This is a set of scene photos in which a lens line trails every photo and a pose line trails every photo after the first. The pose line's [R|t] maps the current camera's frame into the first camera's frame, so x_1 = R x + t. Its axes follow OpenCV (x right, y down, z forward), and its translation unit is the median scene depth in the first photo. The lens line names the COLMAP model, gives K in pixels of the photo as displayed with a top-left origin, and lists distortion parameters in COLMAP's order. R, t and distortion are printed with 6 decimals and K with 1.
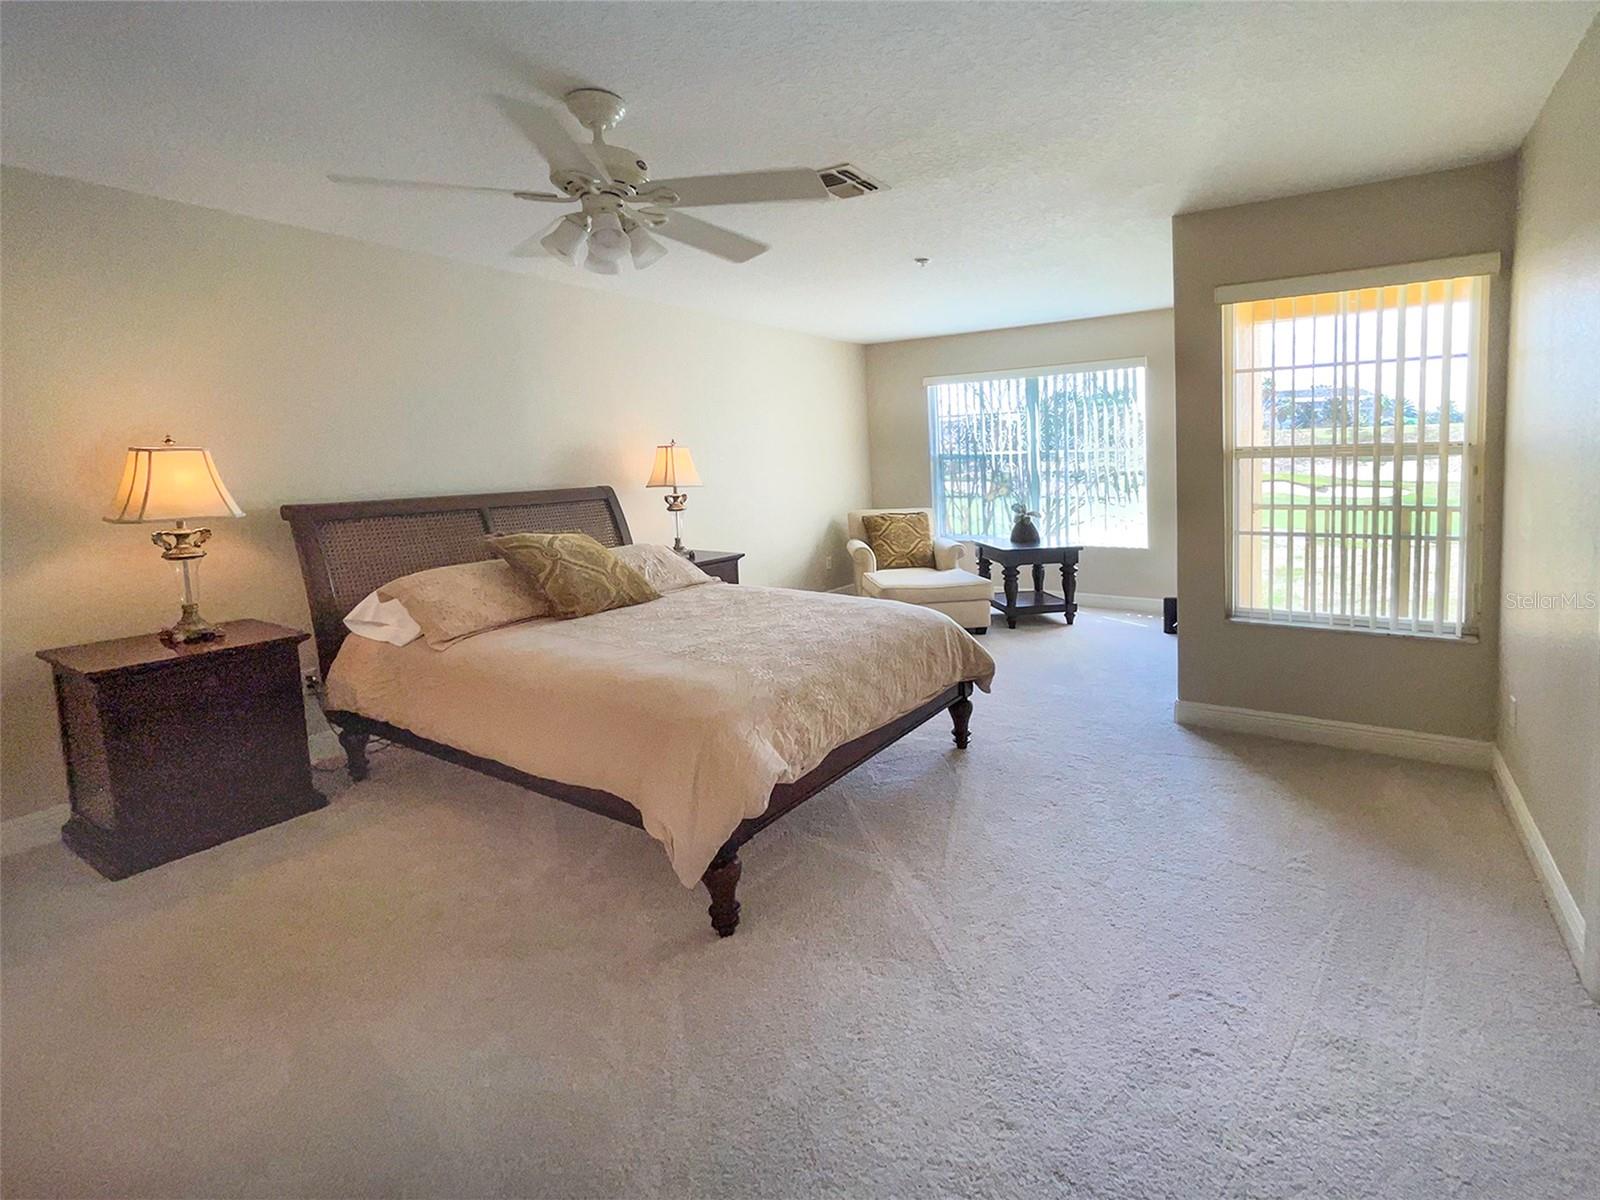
lens RADIAL K [[775.5, 0, 801.0], [0, 775.5, 527.6], [0, 0, 1]] dist [-0.001554, -0.000458]
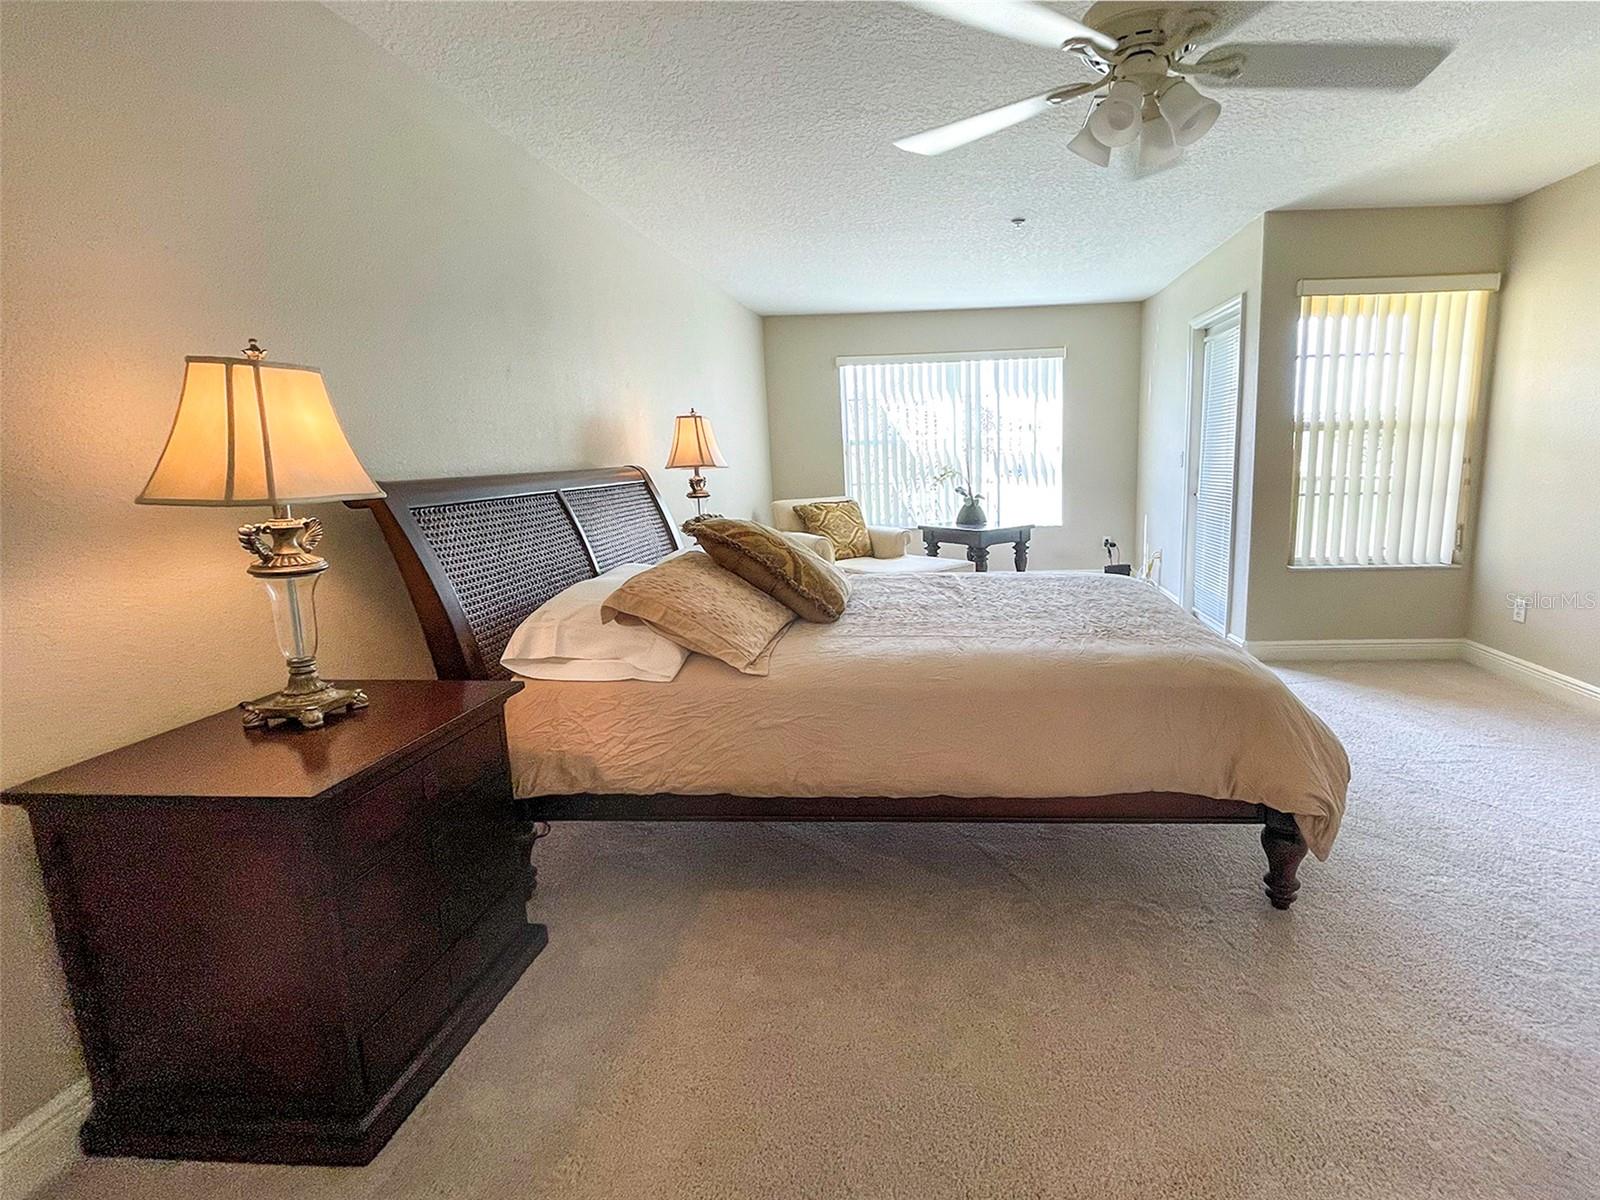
lens RADIAL K [[800.1, 0, 800.0], [0, 800.1, 600.0], [0, 0, 1]] dist [0.002393, 0.000543]
pose [[0.861016, -0.084047, 0.501586, -0.643189], [0.045649, 0.995041, 0.088370, 0.020257], [-0.506526, -0.053191, 0.860583, 0.281164]]
